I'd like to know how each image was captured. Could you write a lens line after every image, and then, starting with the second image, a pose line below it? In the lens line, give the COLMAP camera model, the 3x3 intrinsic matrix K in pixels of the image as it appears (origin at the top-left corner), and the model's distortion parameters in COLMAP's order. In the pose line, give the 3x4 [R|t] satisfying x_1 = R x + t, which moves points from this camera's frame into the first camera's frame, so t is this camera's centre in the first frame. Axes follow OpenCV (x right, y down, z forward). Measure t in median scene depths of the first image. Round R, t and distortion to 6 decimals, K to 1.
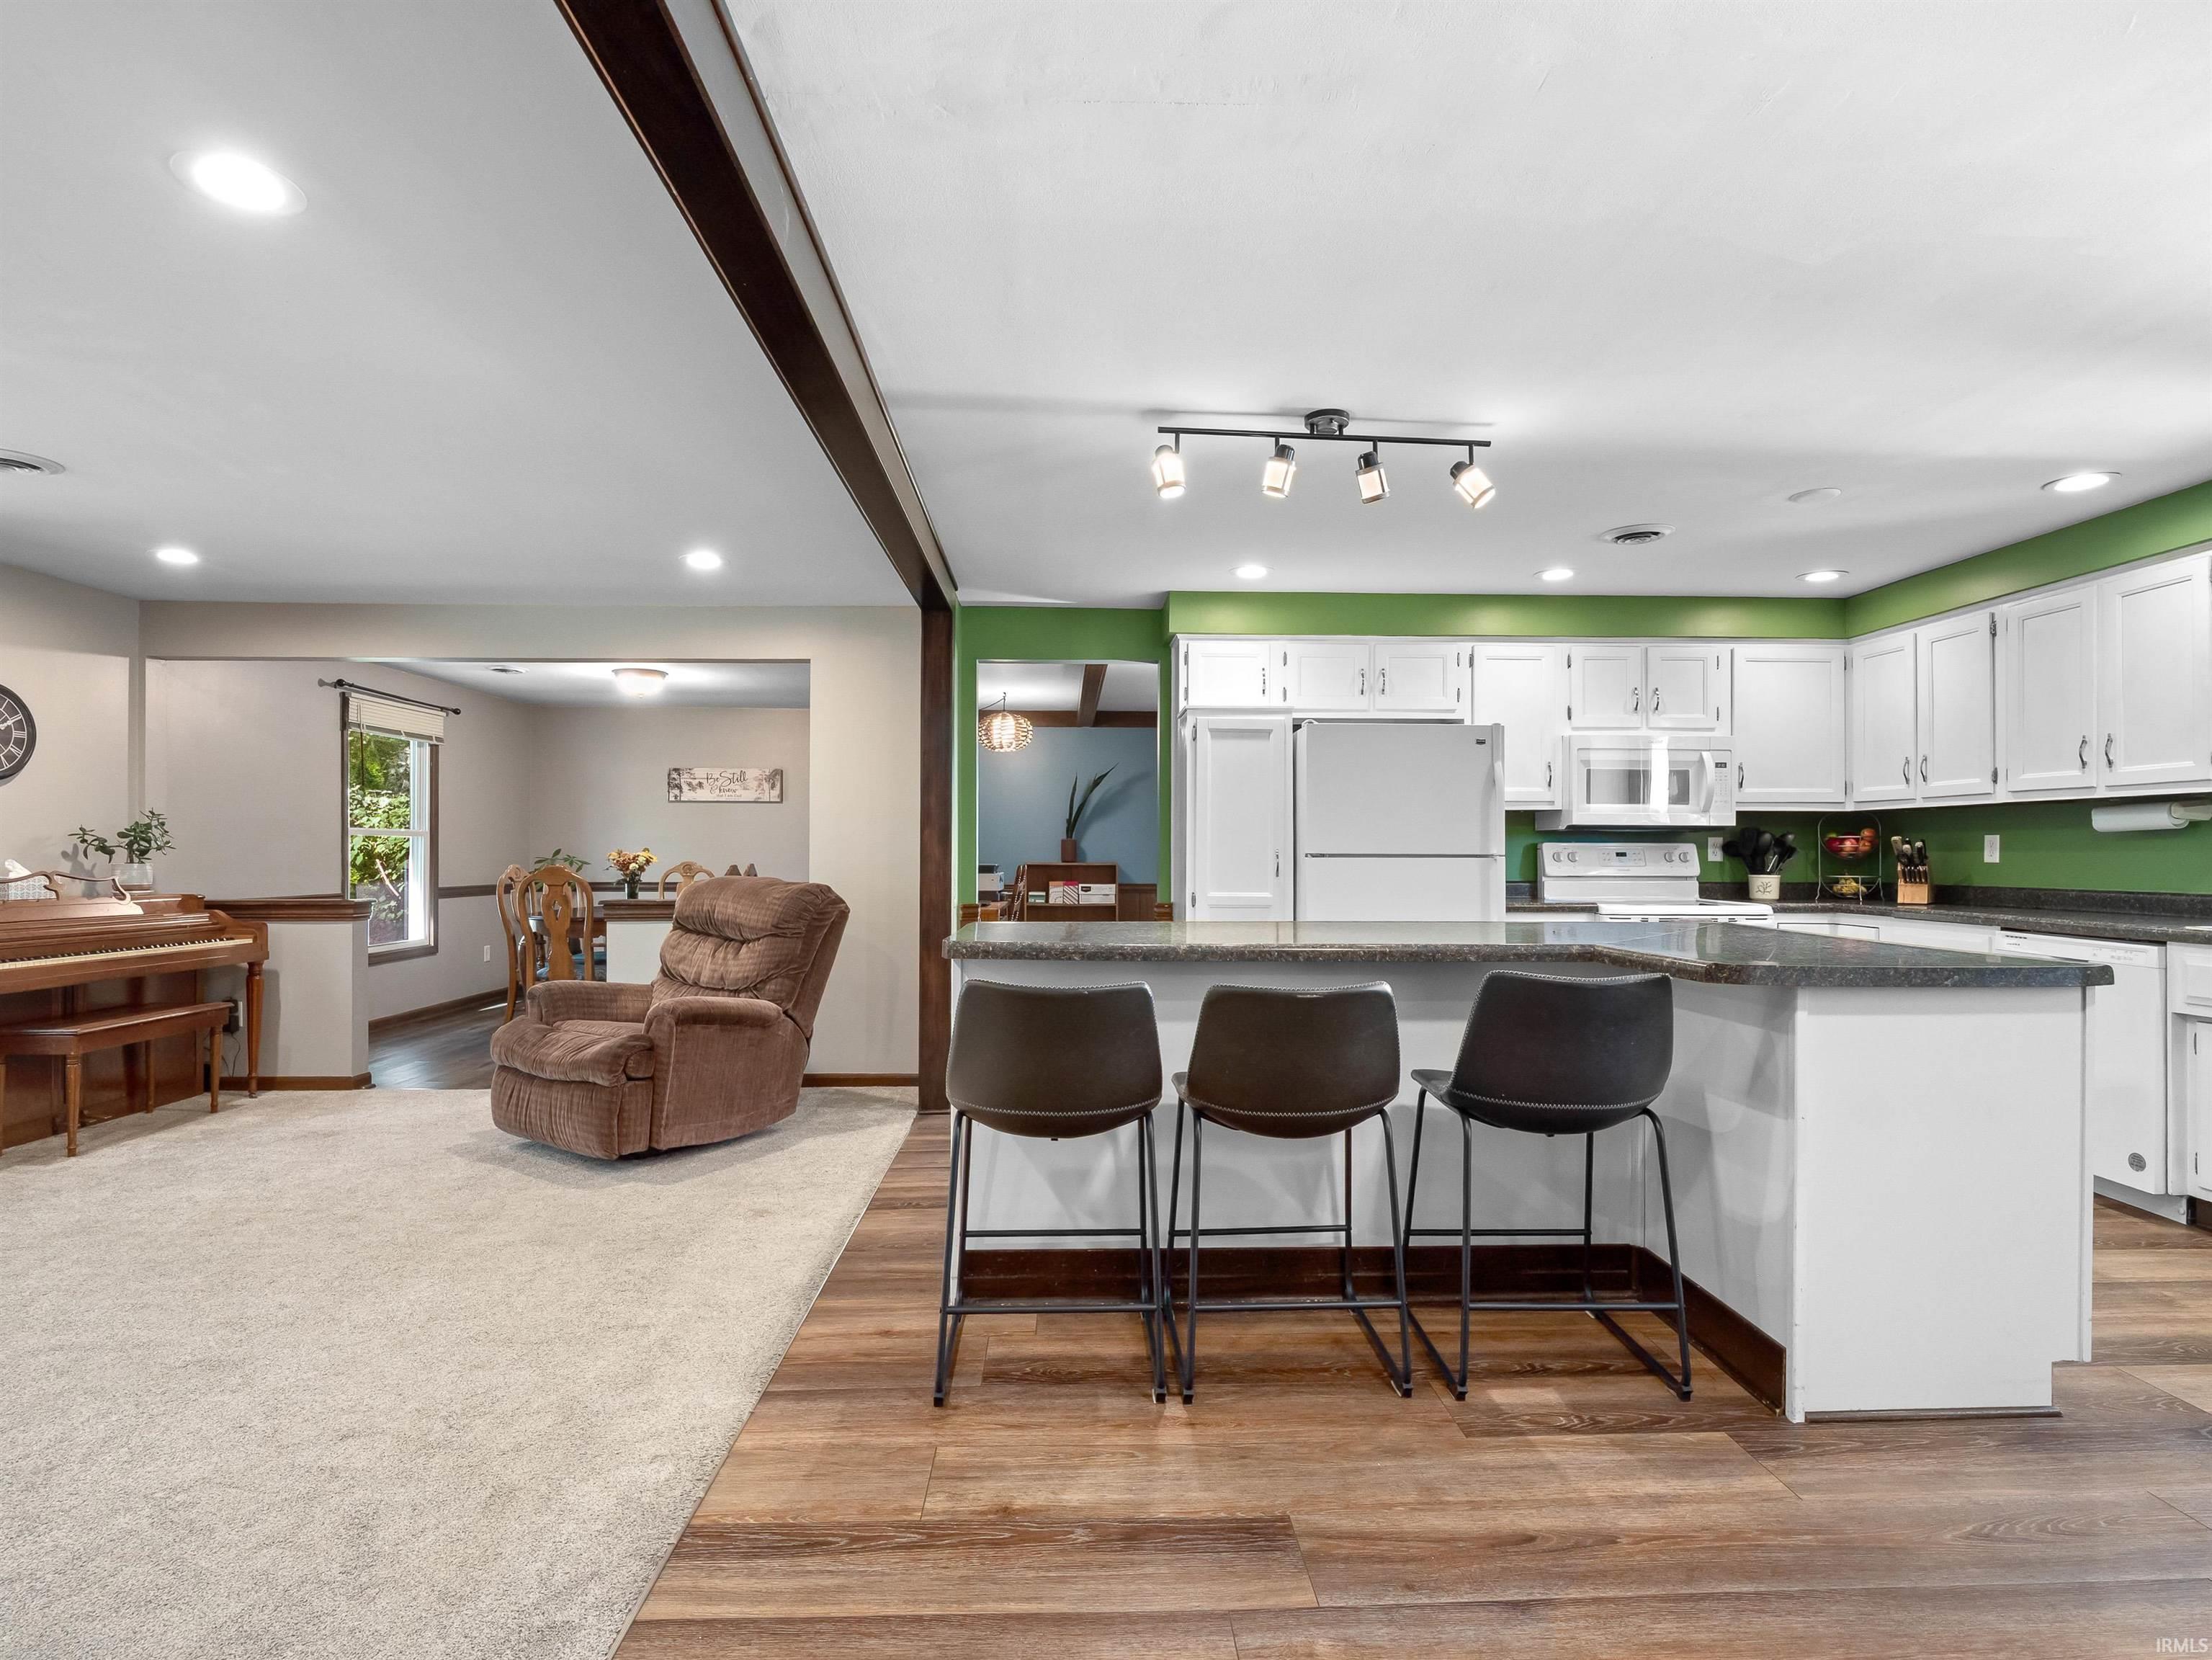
lens RADIAL K [[1089.1, 0, 1112.8], [0, 1089.1, 850.9], [0, 0, 1]] dist [0.000529, -0.007056]
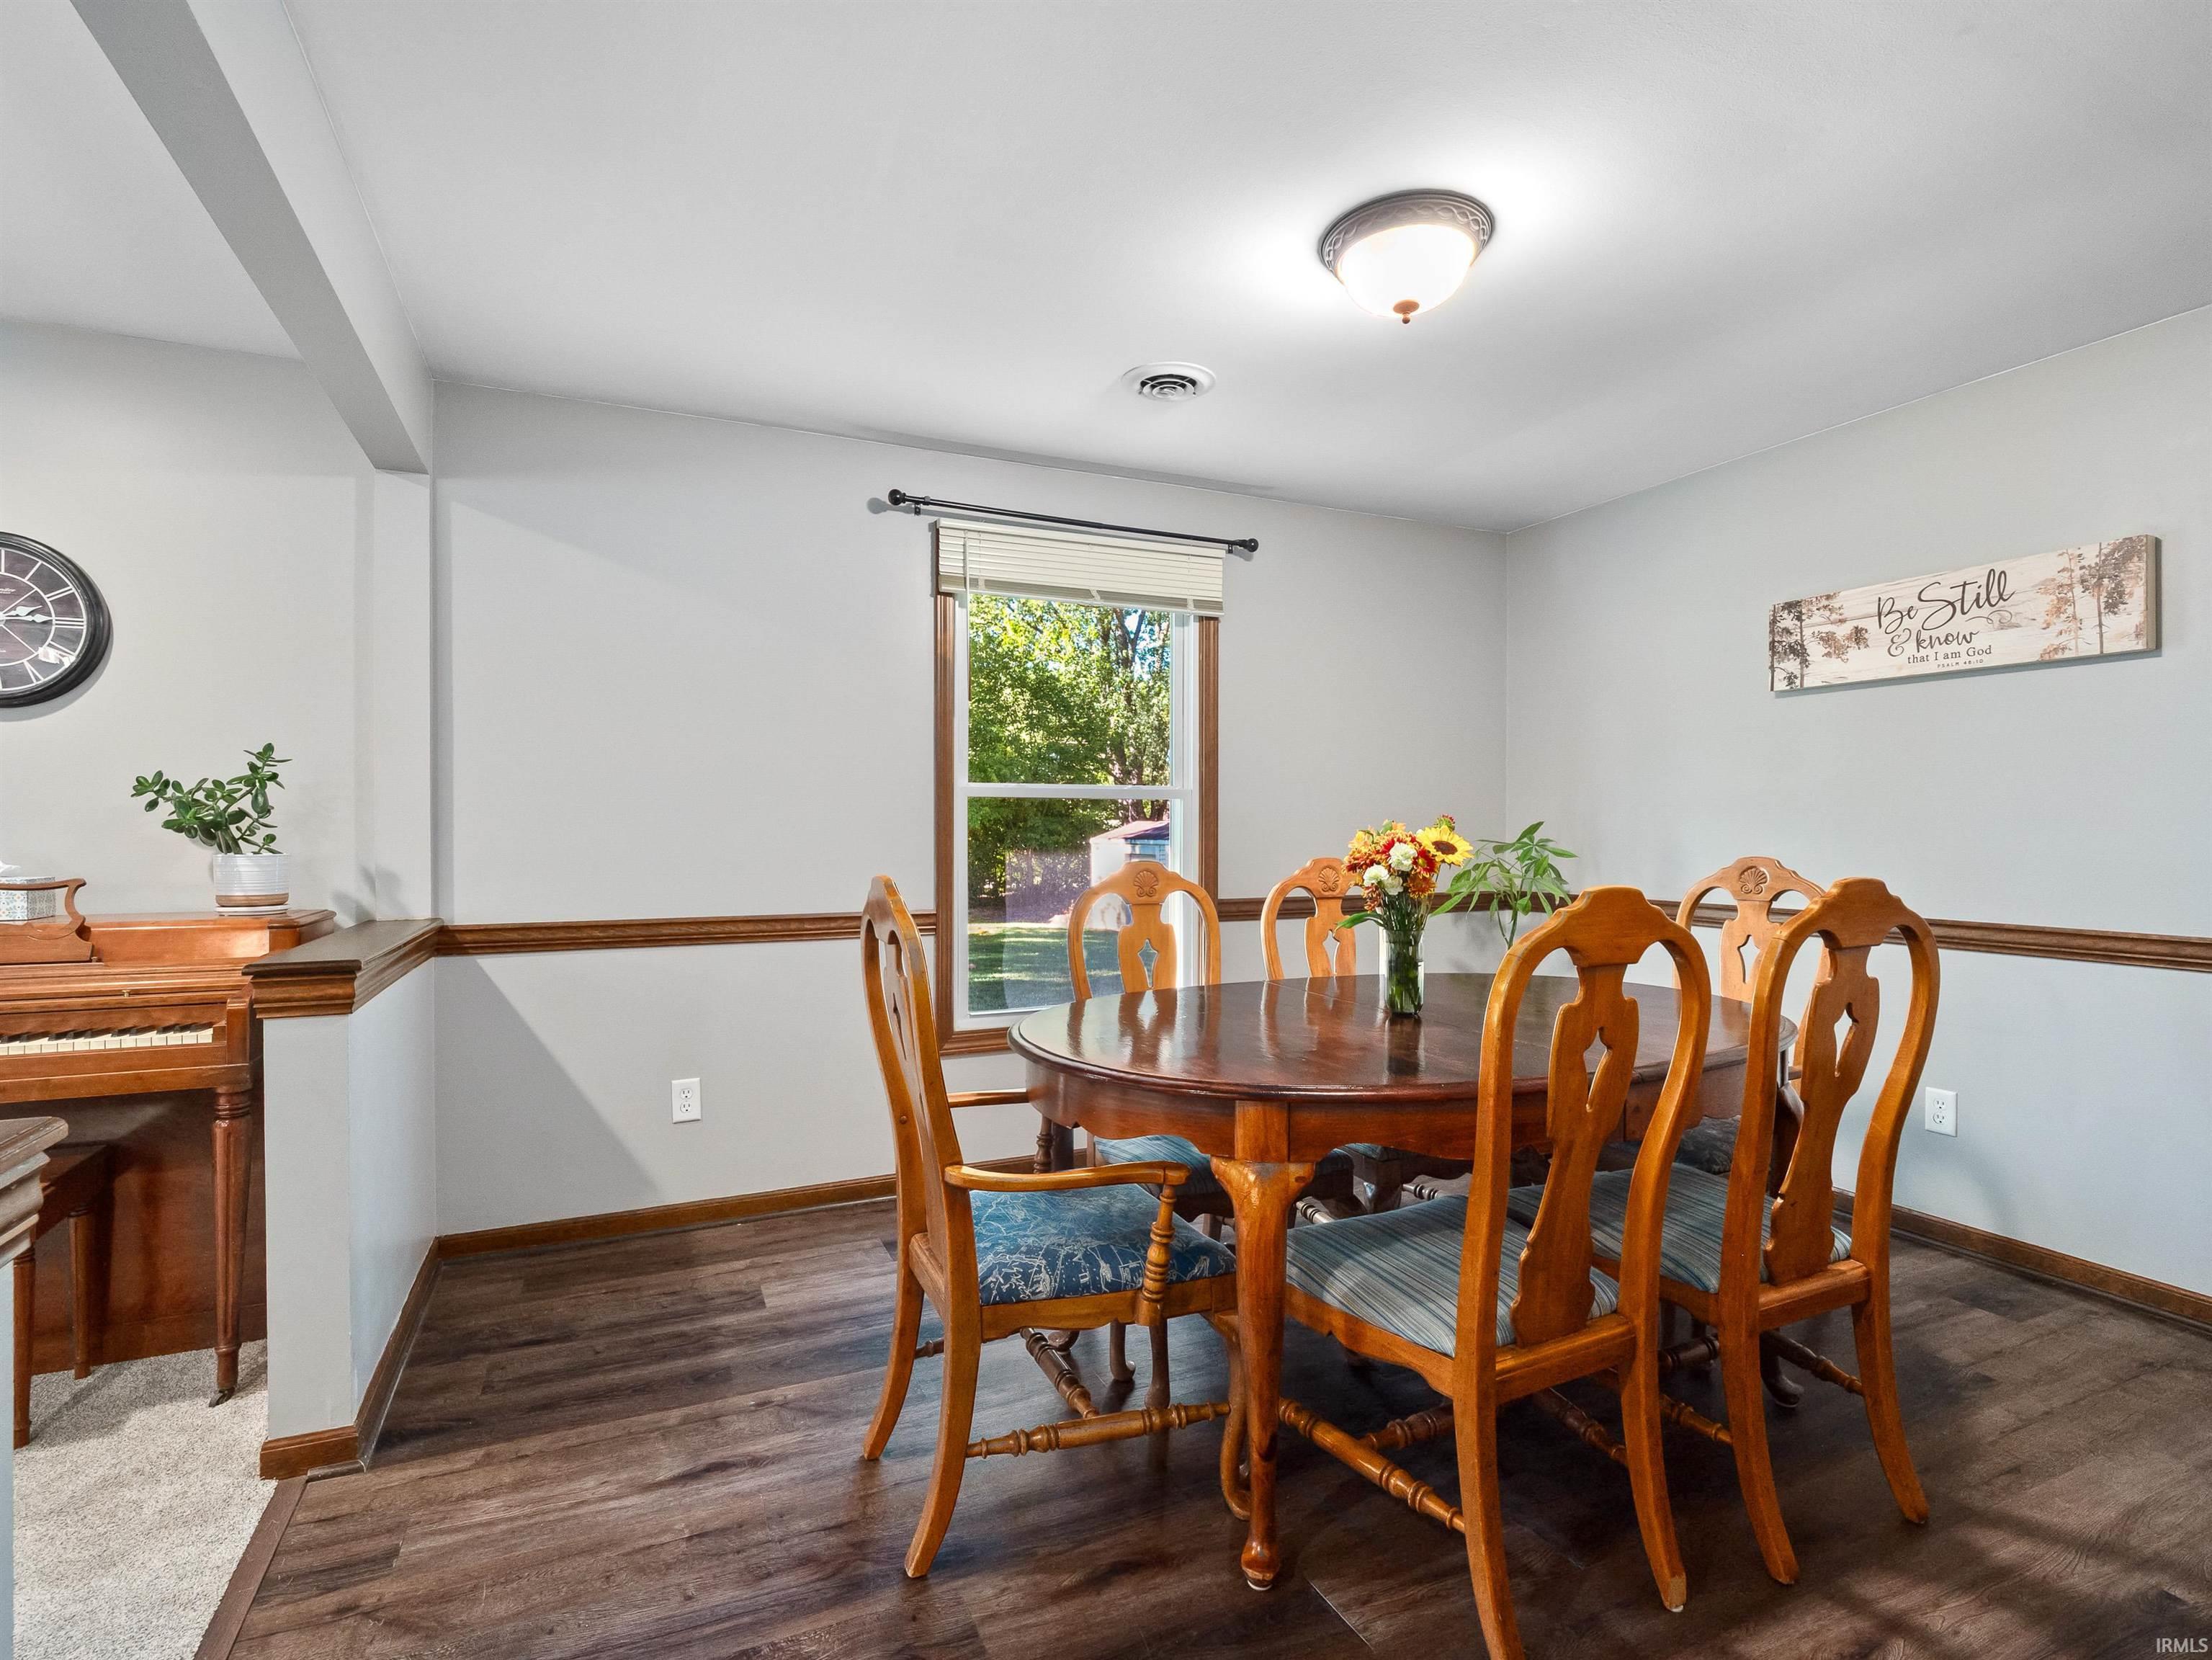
lens RADIAL K [[1089.1, 0, 1122.0], [0, 1089.1, 834.6], [0, 0, 1]] dist [0.000529, -0.007056]
pose [[0.363720, 0.003231, -0.931503, -0.271921], [0.003073, 0.999984, 0.004668, 0.002091], [0.931503, -0.004560, 0.363705, 1.271121]]
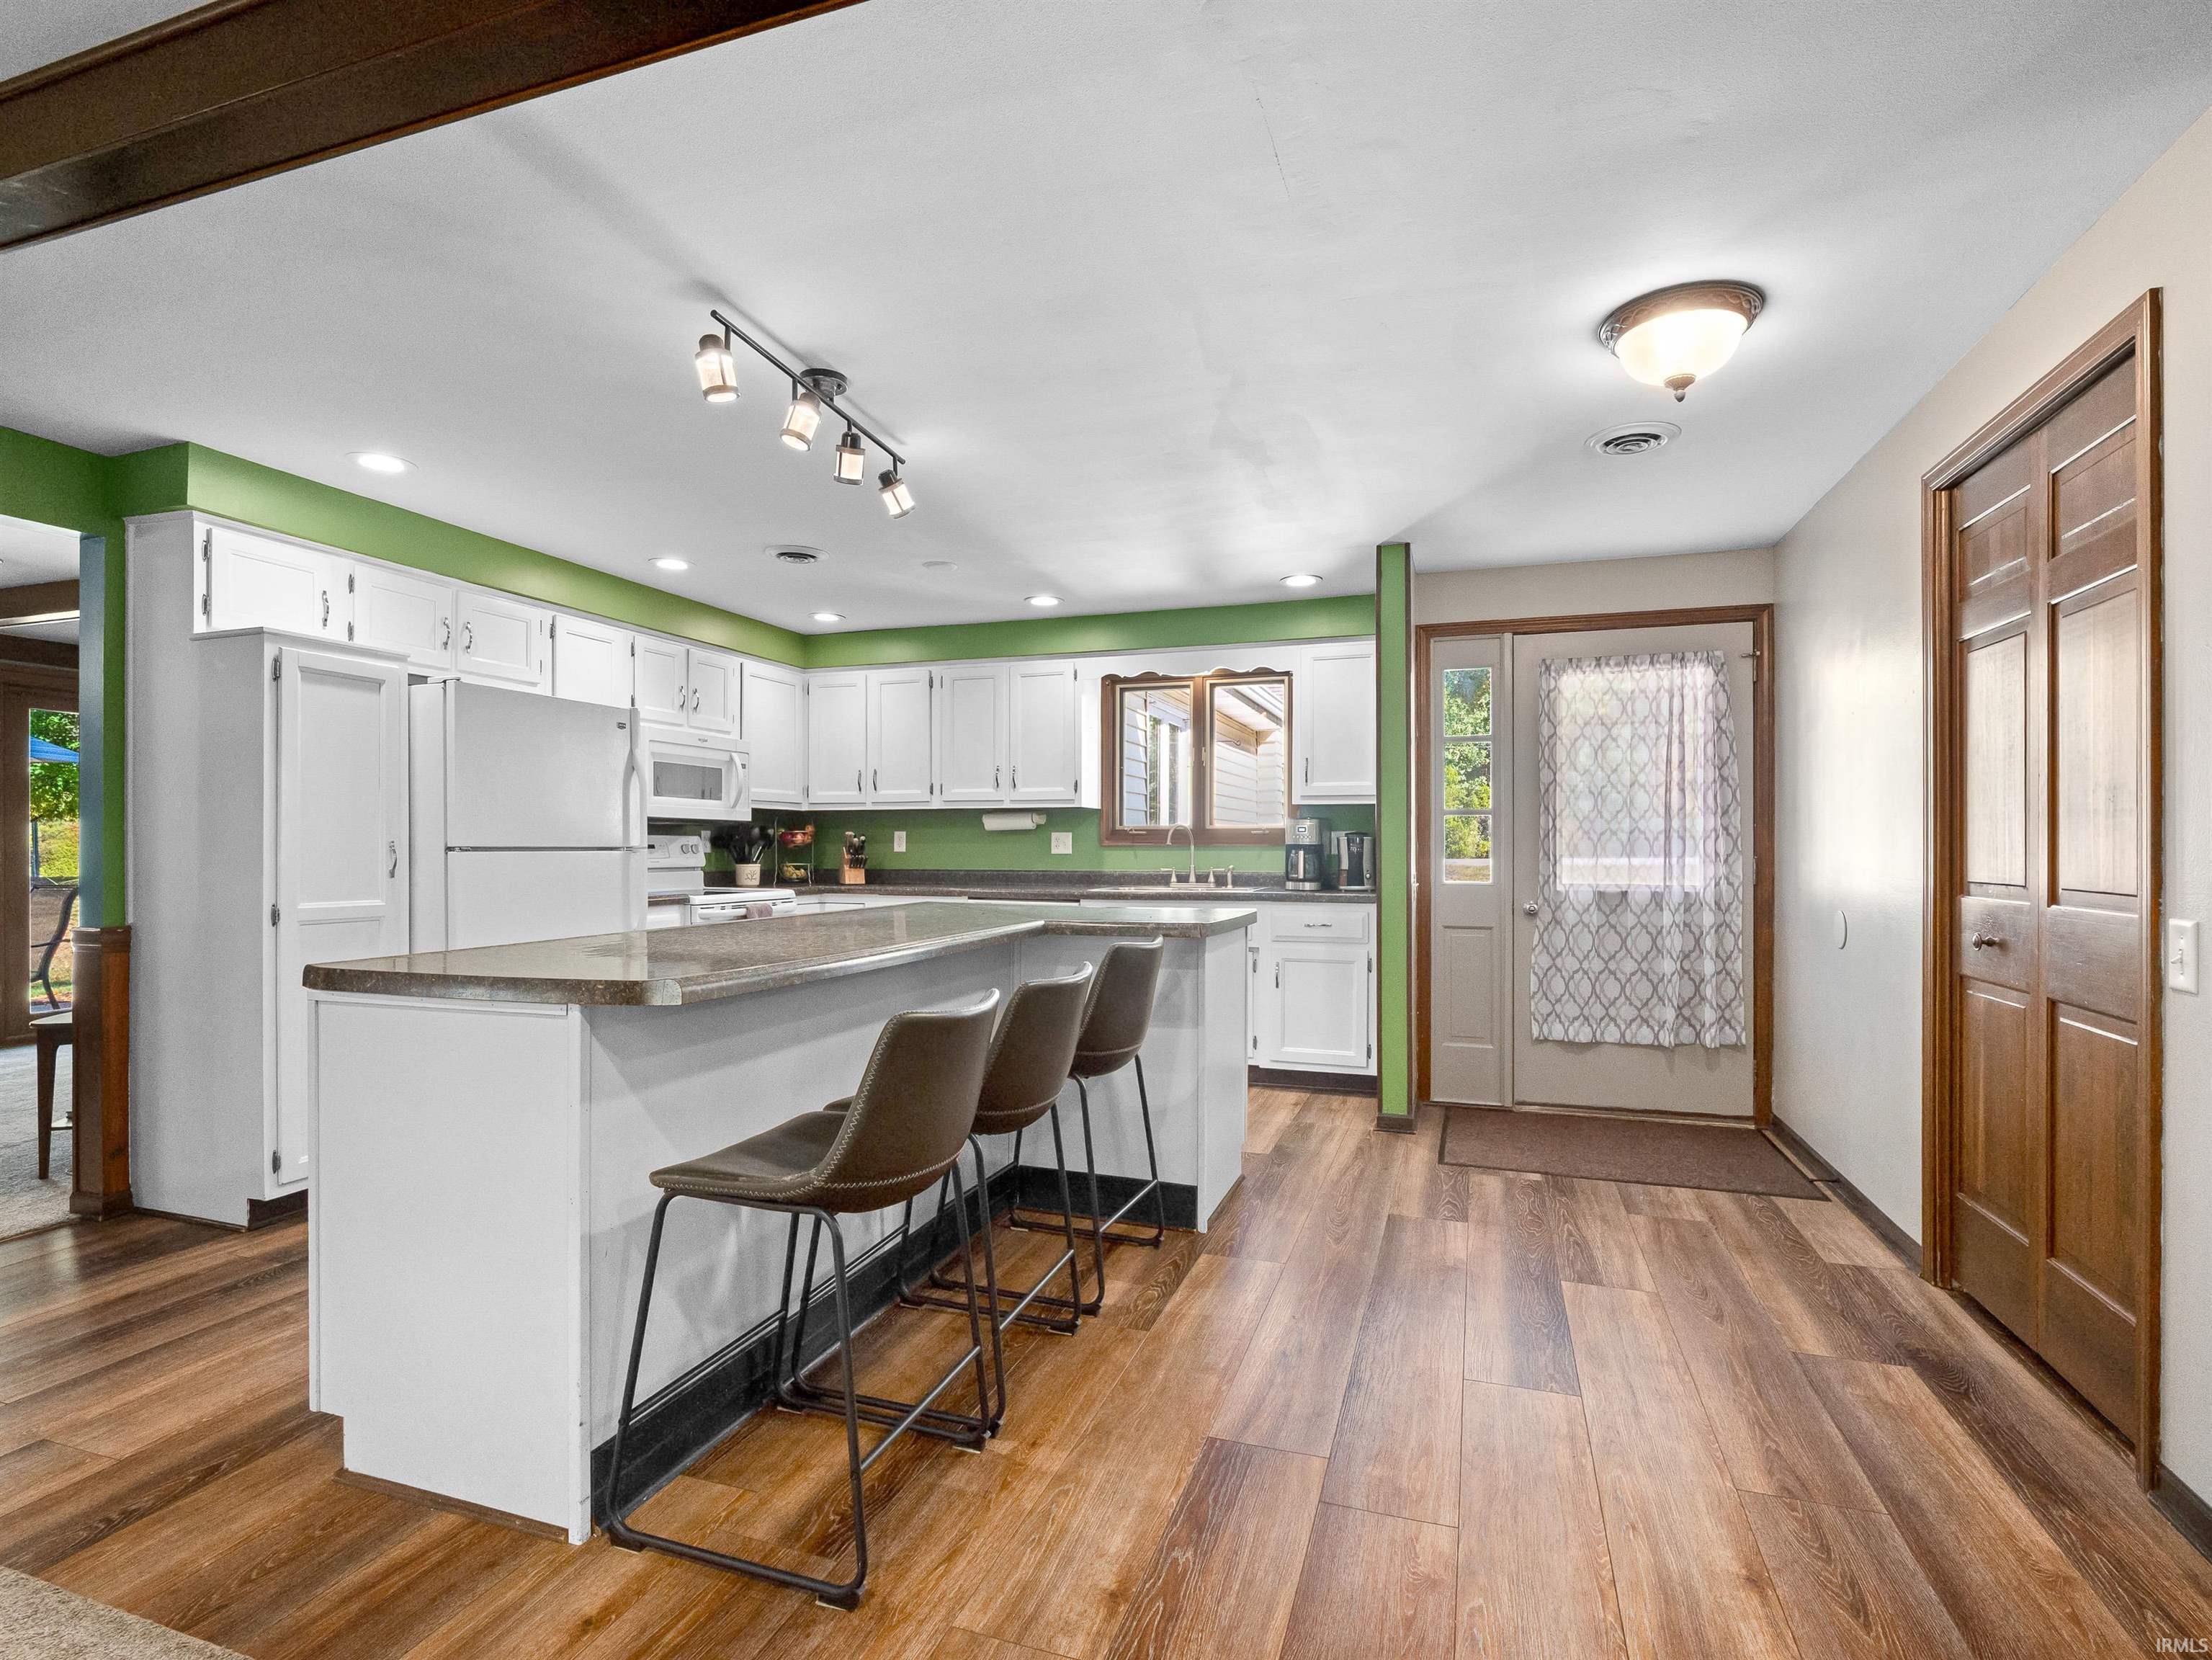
lens RADIAL K [[1089.1, 0, 1093.9], [0, 1089.1, 845.4], [0, 0, 1]] dist [0.000529, -0.007056]
pose [[0.371626, -0.001740, 0.928381, -0.374328], [-0.000852, 0.999997, 0.002215, -0.000499], [-0.928382, -0.001614, 0.371624, 0.281356]]
